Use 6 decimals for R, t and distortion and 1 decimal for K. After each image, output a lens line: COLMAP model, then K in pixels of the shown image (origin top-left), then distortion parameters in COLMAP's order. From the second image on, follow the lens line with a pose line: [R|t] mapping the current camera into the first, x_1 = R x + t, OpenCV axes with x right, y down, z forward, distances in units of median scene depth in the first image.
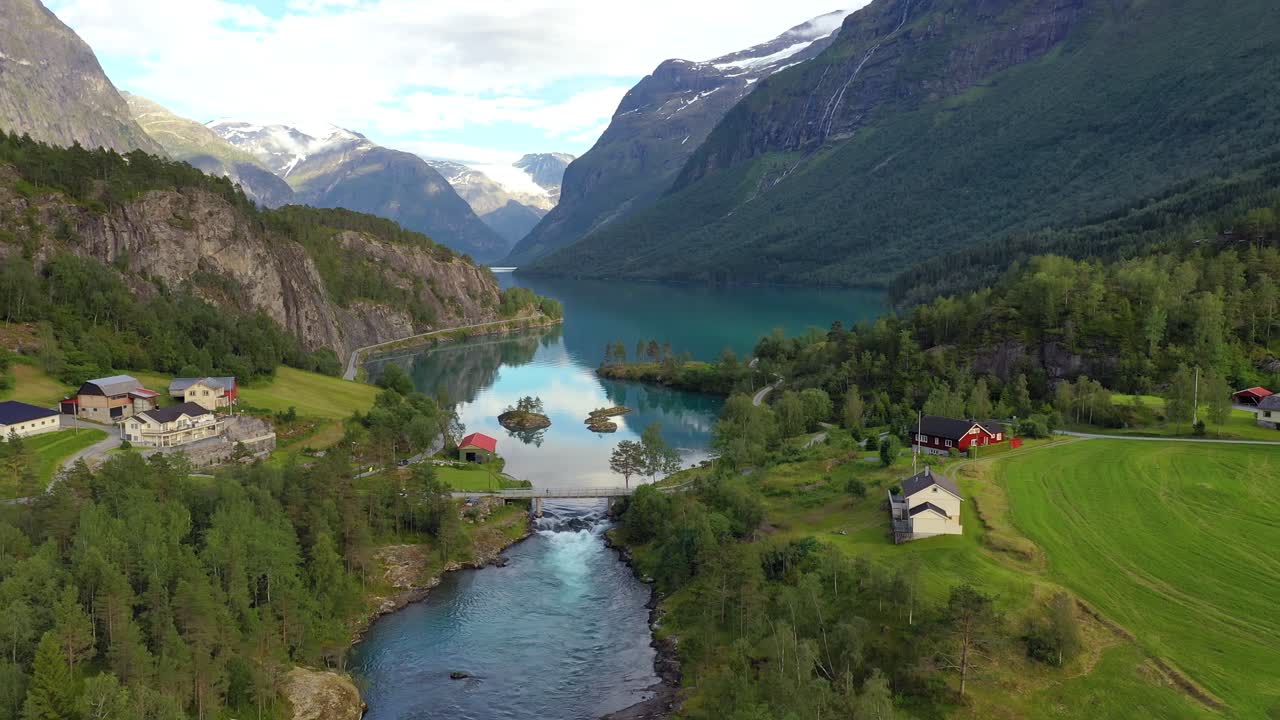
lens RADIAL K [[947.3, 0, 637.7], [0, 947.3, 364.5], [0, 0, 1]] dist [-0.012941, 0.015025]
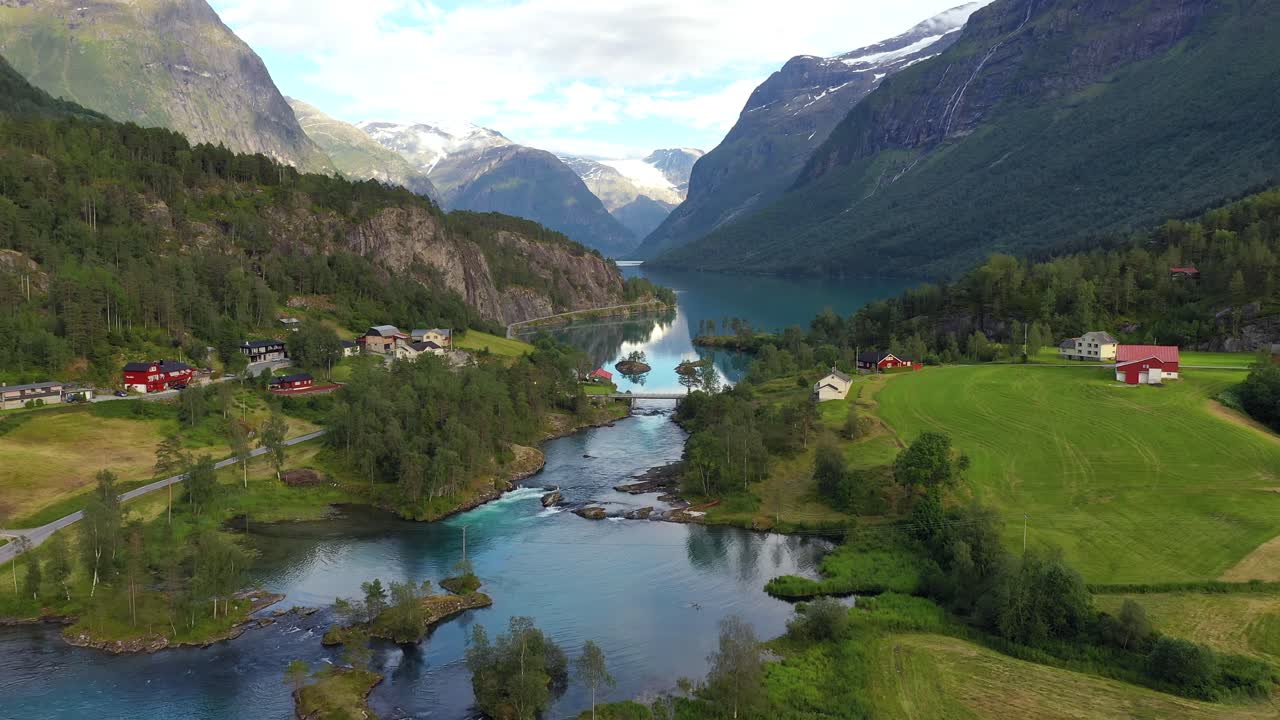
lens RADIAL K [[947.3, 0, 650.7], [0, 947.3, 354.2], [0, 0, 1]] dist [-0.012941, 0.015025]
pose [[0.992643, 0.015165, -0.120122, 0.035013], [-0.015682, 0.999871, -0.003362, 0.019258], [0.120056, 0.005221, 0.992753, -0.187646]]
